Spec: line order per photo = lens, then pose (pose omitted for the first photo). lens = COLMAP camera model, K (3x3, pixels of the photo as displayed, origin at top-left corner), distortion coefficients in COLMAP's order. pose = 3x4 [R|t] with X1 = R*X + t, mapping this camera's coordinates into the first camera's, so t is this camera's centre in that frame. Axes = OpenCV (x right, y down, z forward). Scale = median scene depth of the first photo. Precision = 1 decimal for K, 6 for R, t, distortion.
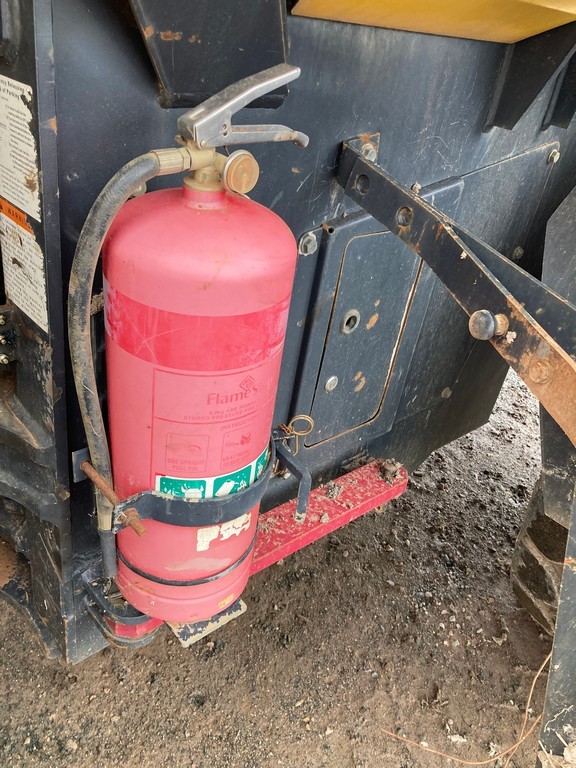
lens RADIAL K [[625.8, 0, 282.0], [0, 625.8, 381.0], [0, 0, 1]] dist [0.036851, -0.054109]
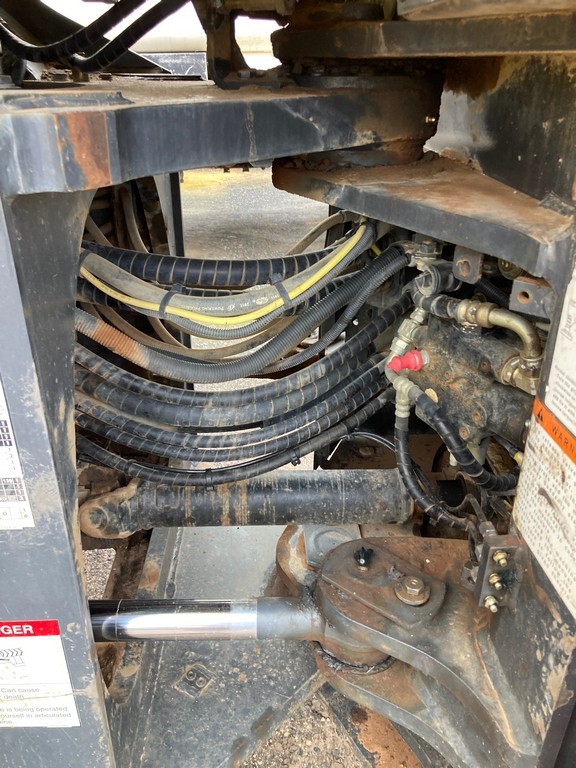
lens RADIAL K [[625.8, 0, 275.6], [0, 625.8, 377.6], [0, 0, 1]] dist [0.036851, -0.054109]
pose [[0.772276, 0.138600, -0.619983, -0.184277], [-0.224338, 0.972535, -0.062030, -0.159950], [0.594358, 0.186990, 0.782159, 0.190522]]
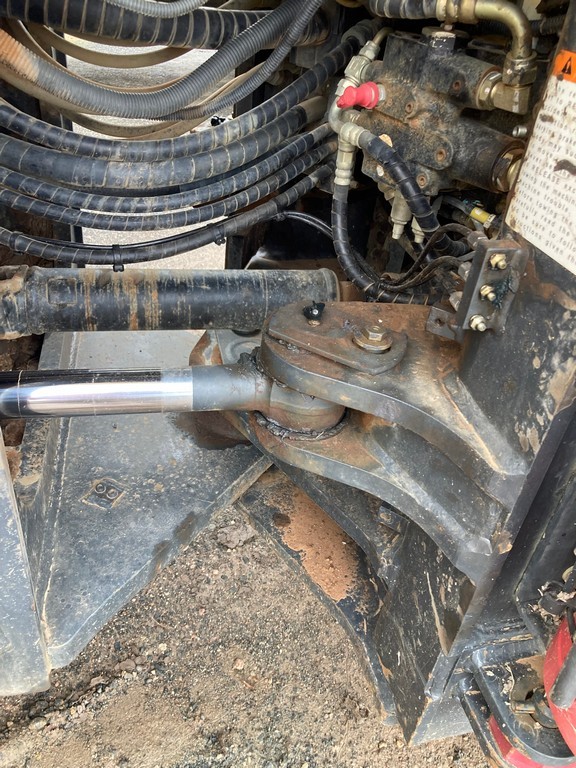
lens RADIAL K [[625.8, 0, 278.5], [0, 625.8, 374.8], [0, 0, 1]] dist [0.036851, -0.054109]
pose [[0.878611, 0.220901, -0.423374, -0.284779], [-0.217916, 0.974351, 0.056147, 0.021150], [0.424917, 0.042929, 0.904214, 0.279550]]
